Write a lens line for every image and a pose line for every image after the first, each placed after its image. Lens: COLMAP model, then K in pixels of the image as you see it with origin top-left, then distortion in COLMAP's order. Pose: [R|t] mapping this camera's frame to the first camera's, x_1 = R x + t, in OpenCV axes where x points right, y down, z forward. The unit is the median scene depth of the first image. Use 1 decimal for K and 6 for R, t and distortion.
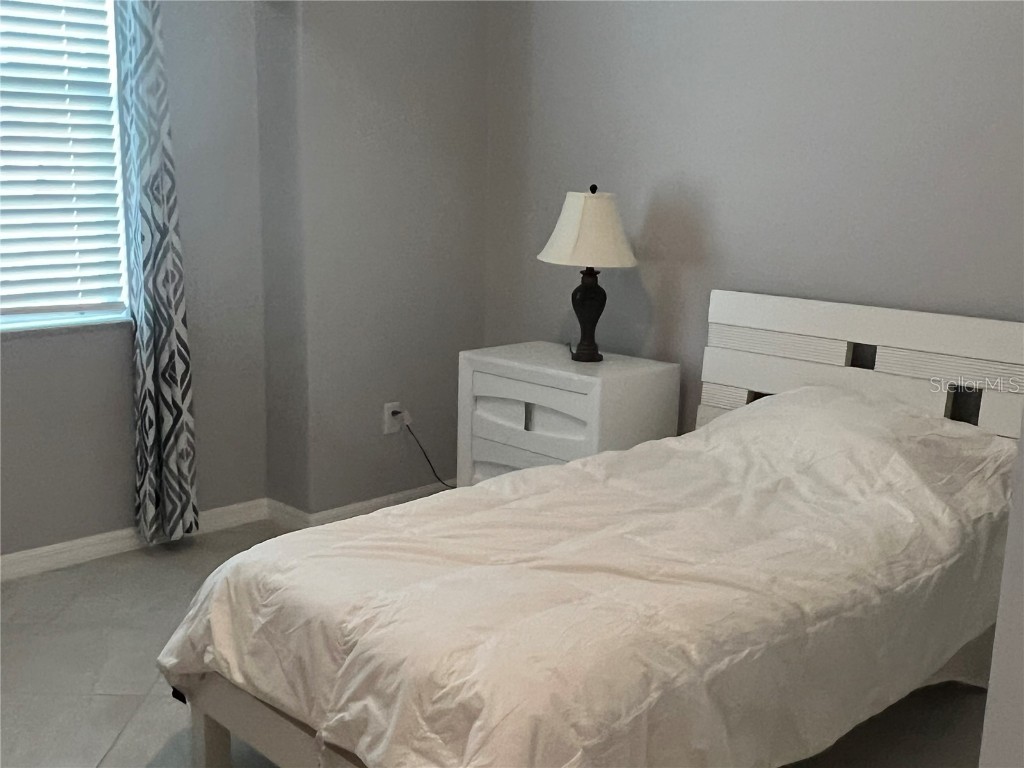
lens RADIAL K [[1116.6, 0, 509.1], [0, 1116.6, 411.2], [0, 0, 1]] dist [-0.011877, 0.004888]
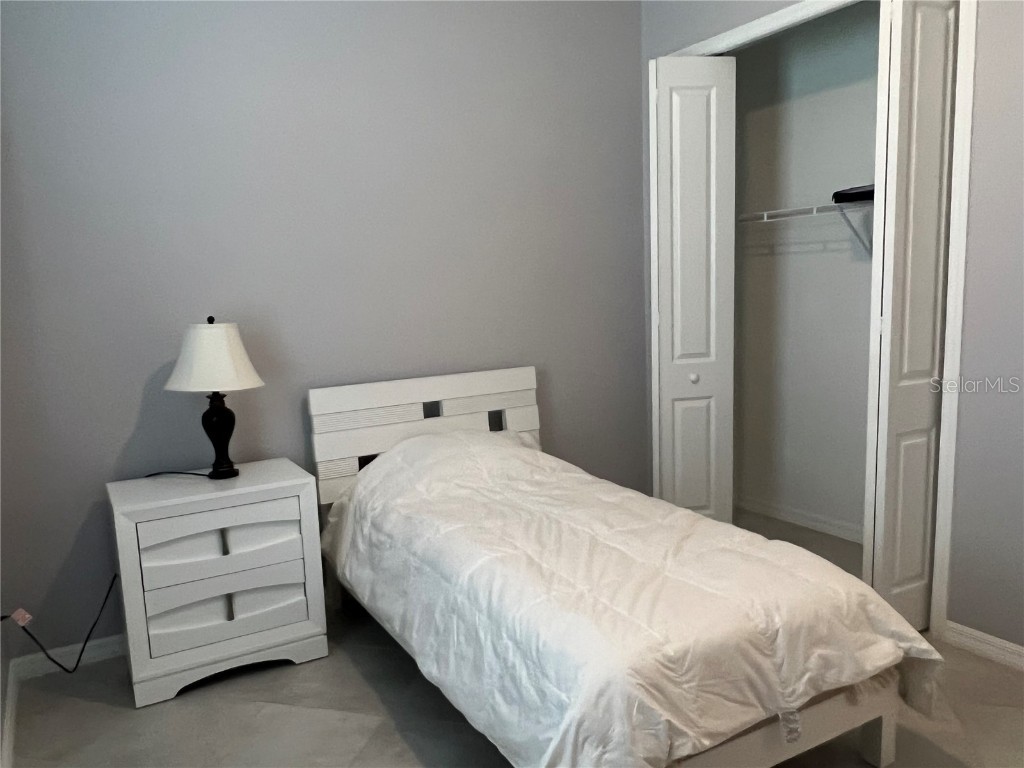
lens RADIAL K [[775.0, 0, 512.0], [0, 775.0, 384.0], [0, 0, 1]] dist [0.002194, 0.000255]
pose [[0.244044, -0.156125, 0.957114, -0.803807], [0.250325, 0.963650, 0.093363, -0.187737], [-0.936899, 0.216805, 0.274255, 0.732144]]
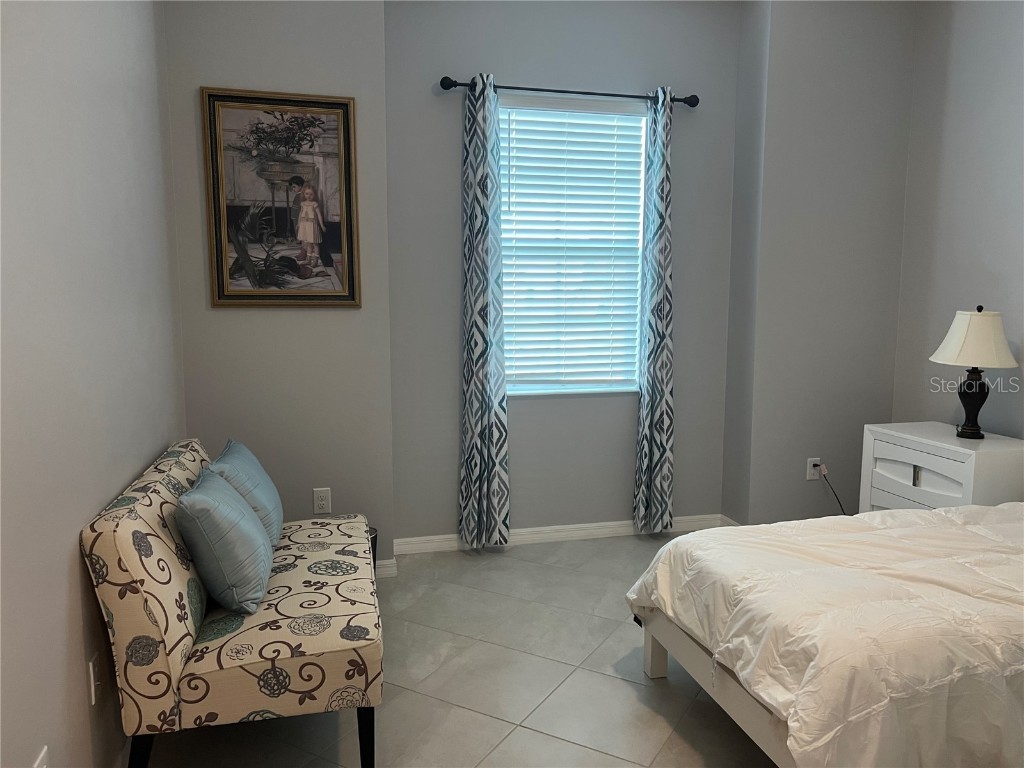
lens RADIAL K [[773.7, 0, 512.0], [0, 773.7, 384.0], [0, 0, 1]] dist [0.082699, -0.164414]
pose [[0.867054, 0.041060, -0.496519, 0.083417], [-0.091349, 0.992805, -0.077420, 0.017801], [0.489768, 0.112484, 0.864566, -0.091675]]
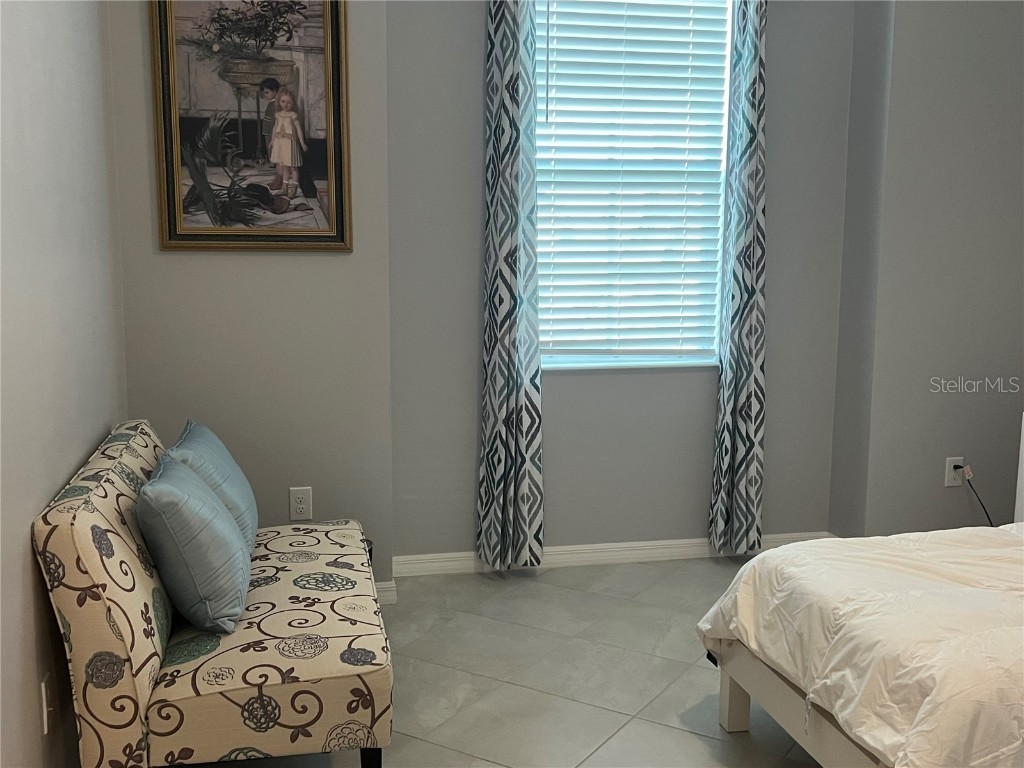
lens RADIAL K [[1095.9, 0, 503.3], [0, 1095.9, 387.4], [0, 0, 1]] dist [0.100097, -0.239535]
pose [[0.849802, 0.061096, -0.523550, 0.122332], [-0.101458, 0.993646, -0.048728, 0.034240], [0.517246, 0.094527, 0.850601, -0.183259]]
